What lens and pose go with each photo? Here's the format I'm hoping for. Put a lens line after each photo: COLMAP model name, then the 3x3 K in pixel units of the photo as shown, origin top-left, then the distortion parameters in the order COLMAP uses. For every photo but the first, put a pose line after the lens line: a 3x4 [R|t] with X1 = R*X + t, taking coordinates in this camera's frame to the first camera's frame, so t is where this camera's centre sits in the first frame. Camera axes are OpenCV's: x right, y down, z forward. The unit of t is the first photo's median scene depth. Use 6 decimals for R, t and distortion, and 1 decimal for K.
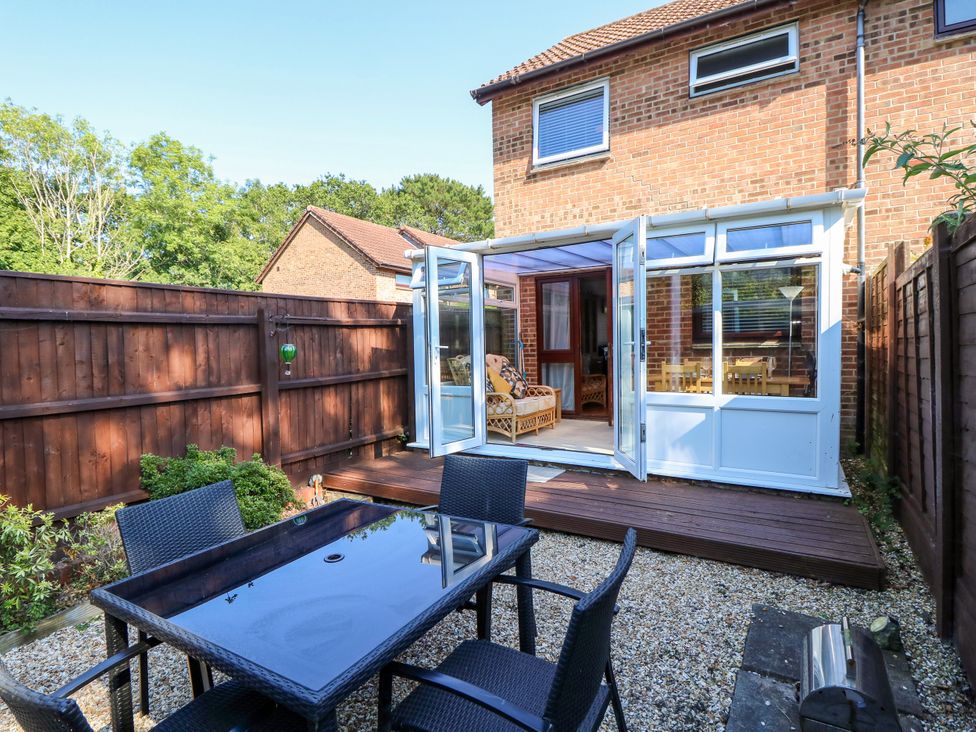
lens RADIAL K [[508.1, 0, 482.1], [0, 508.1, 366.4], [0, 0, 1]] dist [-0.001142, -0.013437]
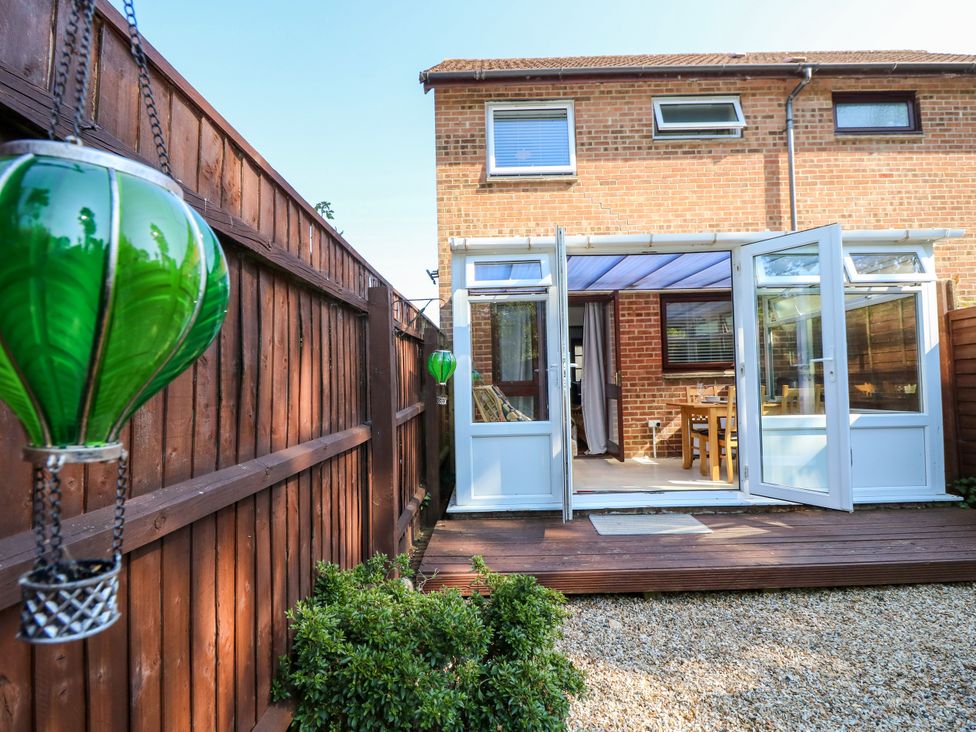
lens RADIAL K [[508.1, 0, 484.9], [0, 508.1, 364.7], [0, 0, 1]] dist [-0.001142, -0.013437]
pose [[0.856306, 0.019818, 0.516088, -0.417667], [0.027591, 0.996081, -0.084030, 0.013559], [-0.515731, 0.086194, 0.852404, 0.321571]]
